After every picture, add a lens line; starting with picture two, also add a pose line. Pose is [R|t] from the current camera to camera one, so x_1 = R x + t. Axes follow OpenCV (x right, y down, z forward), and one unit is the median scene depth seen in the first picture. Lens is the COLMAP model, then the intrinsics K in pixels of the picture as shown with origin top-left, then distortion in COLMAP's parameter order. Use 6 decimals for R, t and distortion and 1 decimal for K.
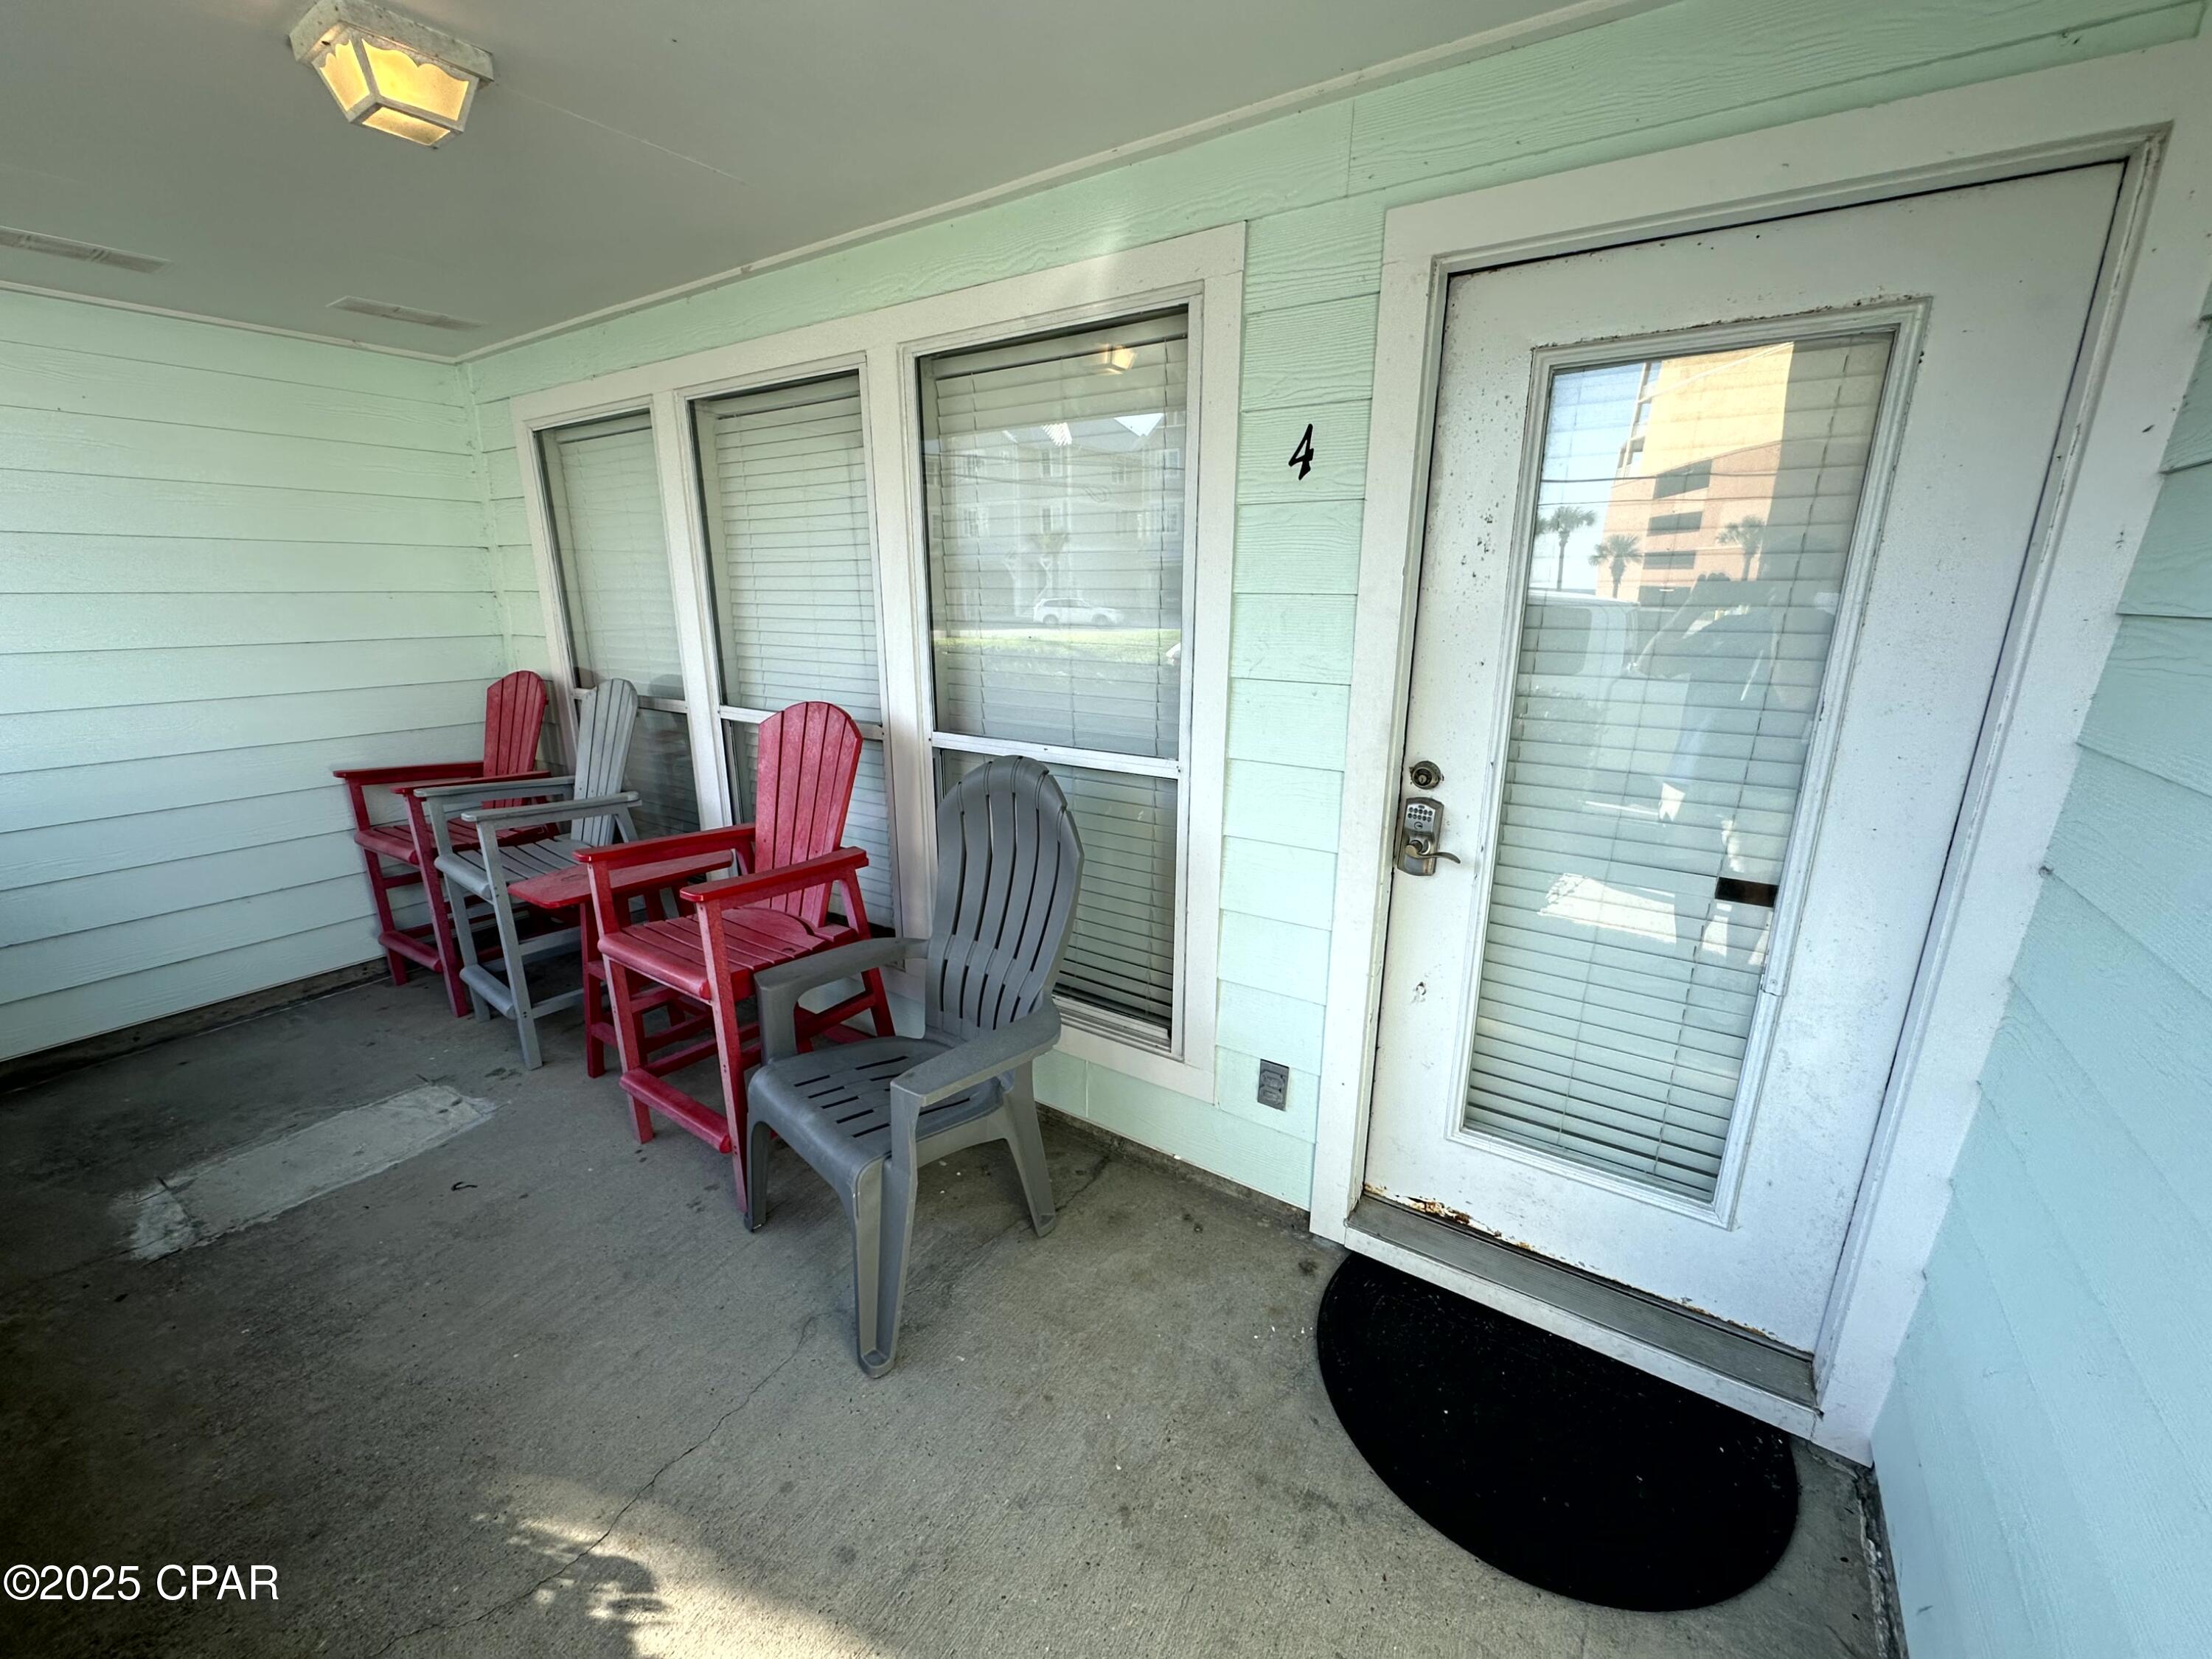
lens RADIAL K [[880.9, 0, 1110.4], [0, 880.9, 824.1], [0, 0, 1]] dist [-0.003736, 0.000661]
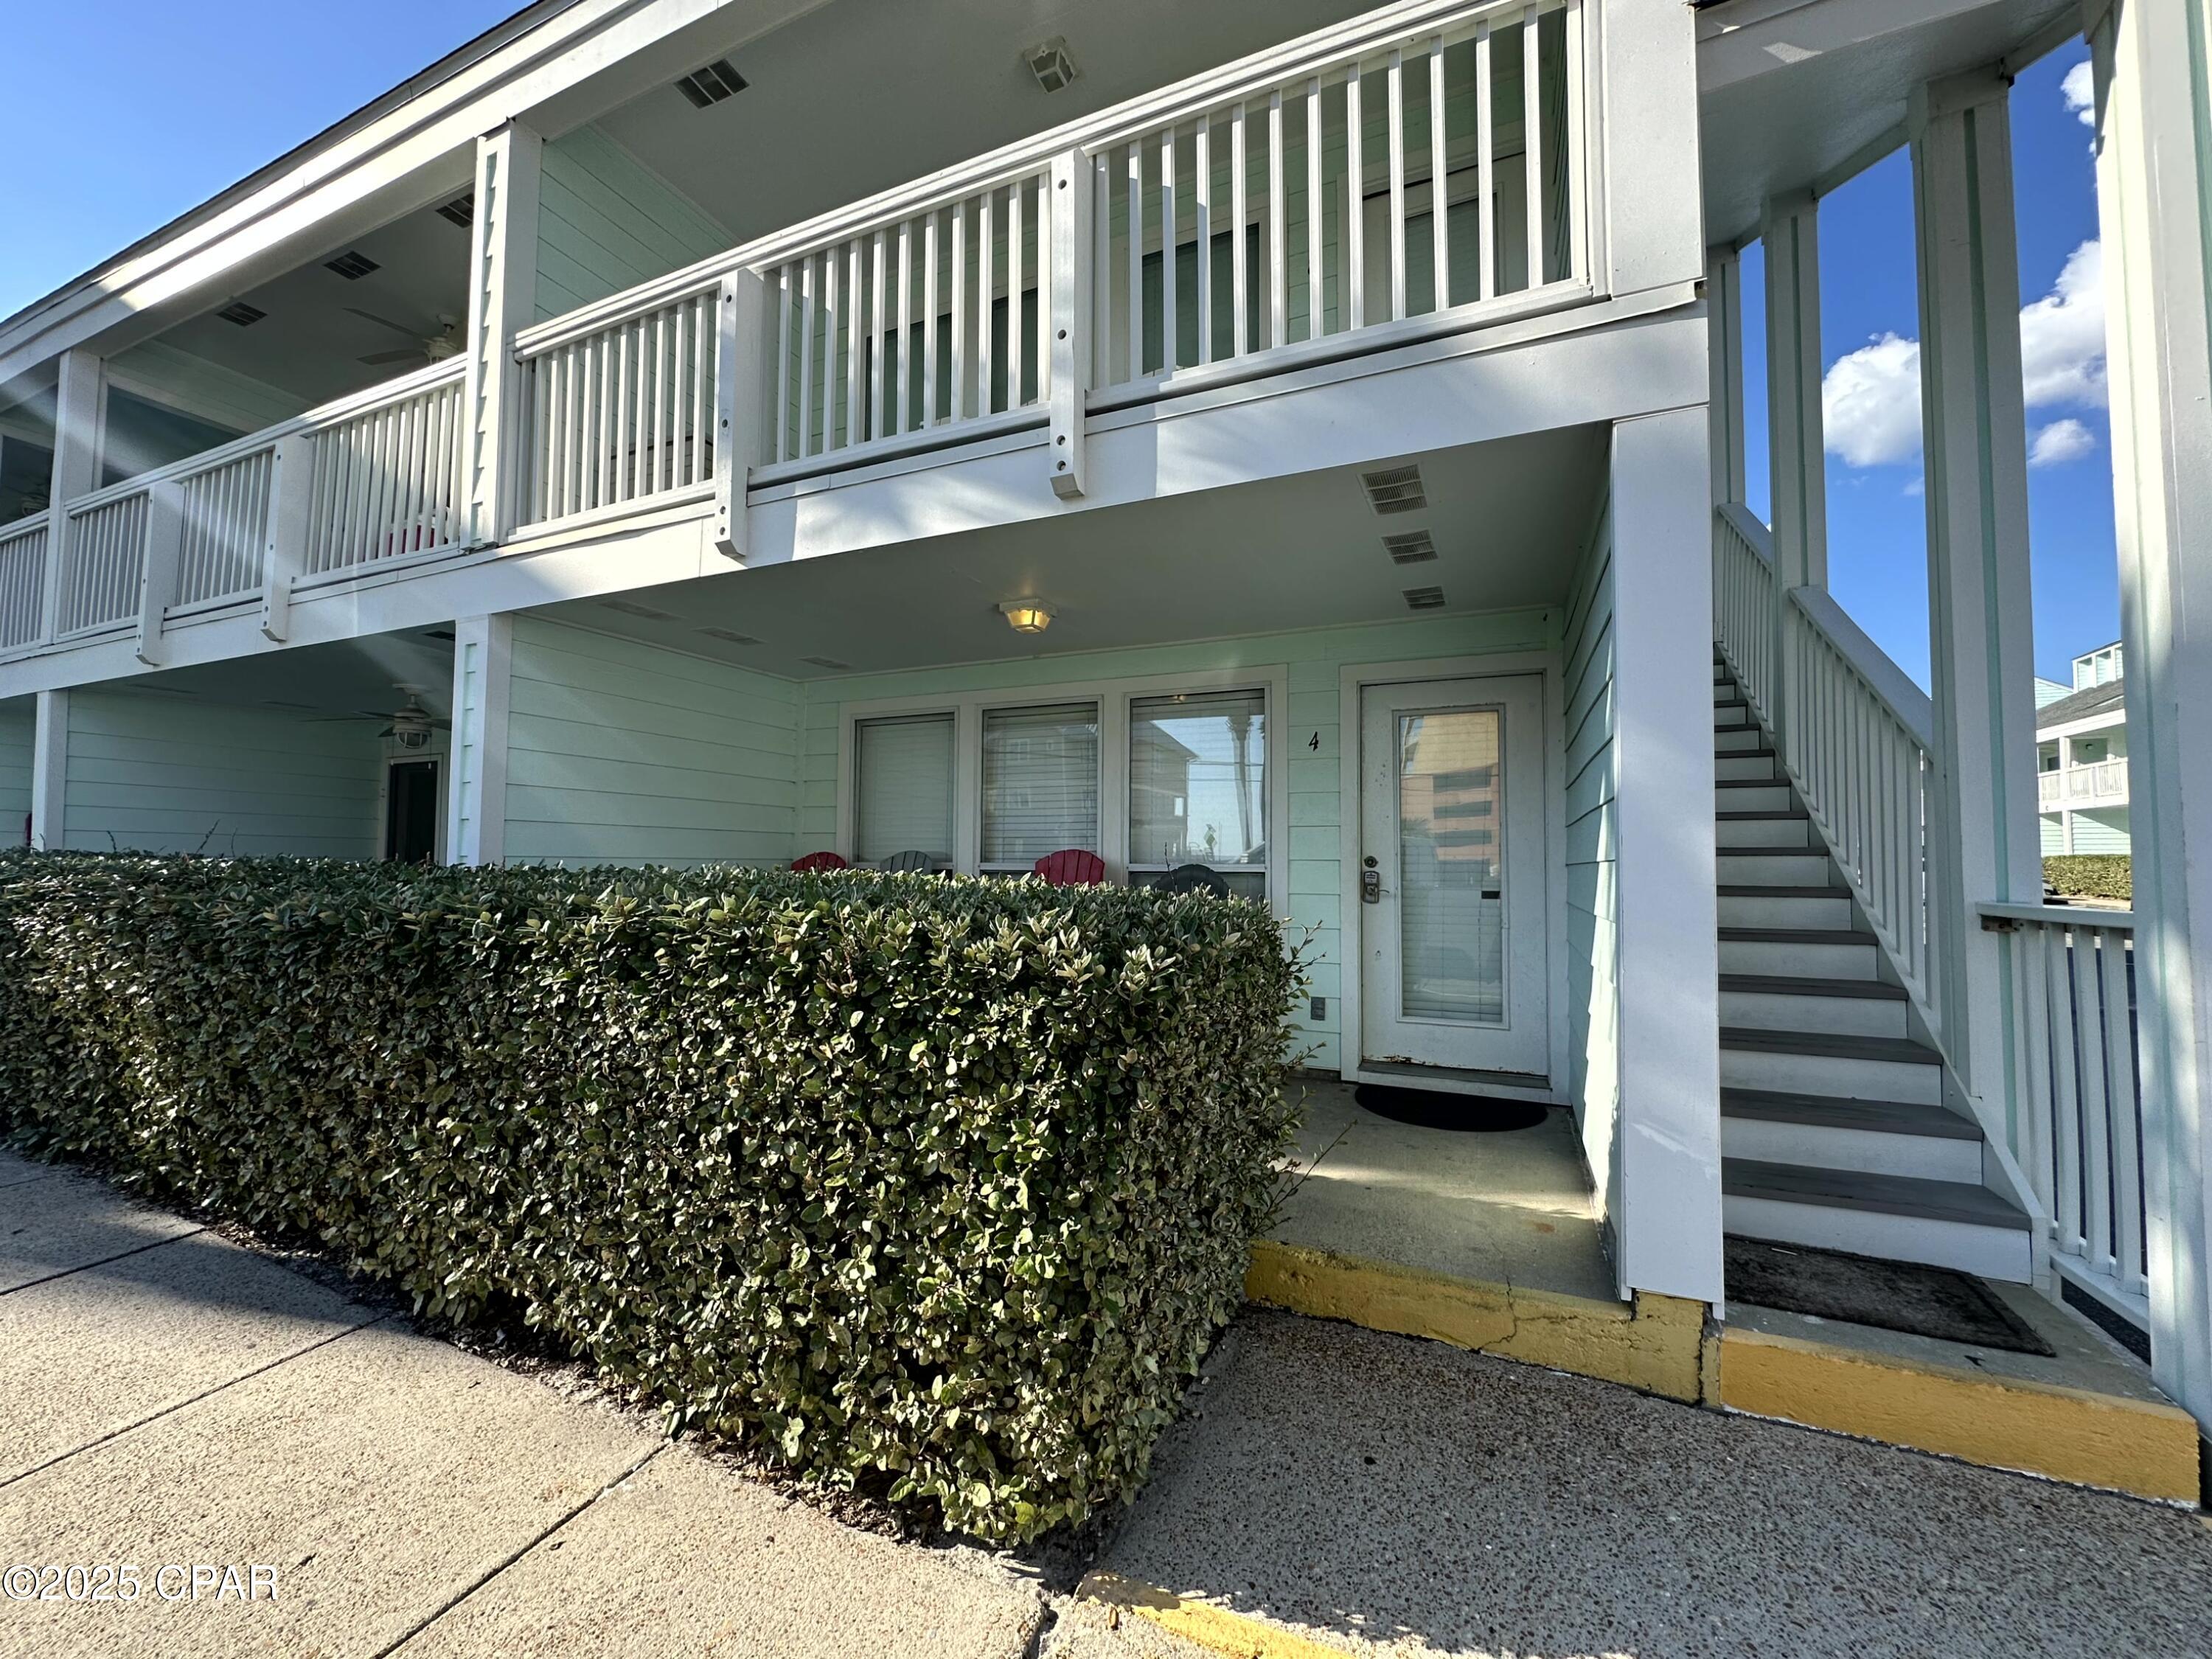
lens RADIAL K [[880.9, 0, 1107.5], [0, 880.9, 823.1], [0, 0, 1]] dist [-0.003736, 0.000661]
pose [[0.985787, 0.009828, 0.167714, -0.787386], [0.040933, 0.954152, -0.296509, 0.541473], [-0.162939, 0.299160, 0.940188, -1.244308]]
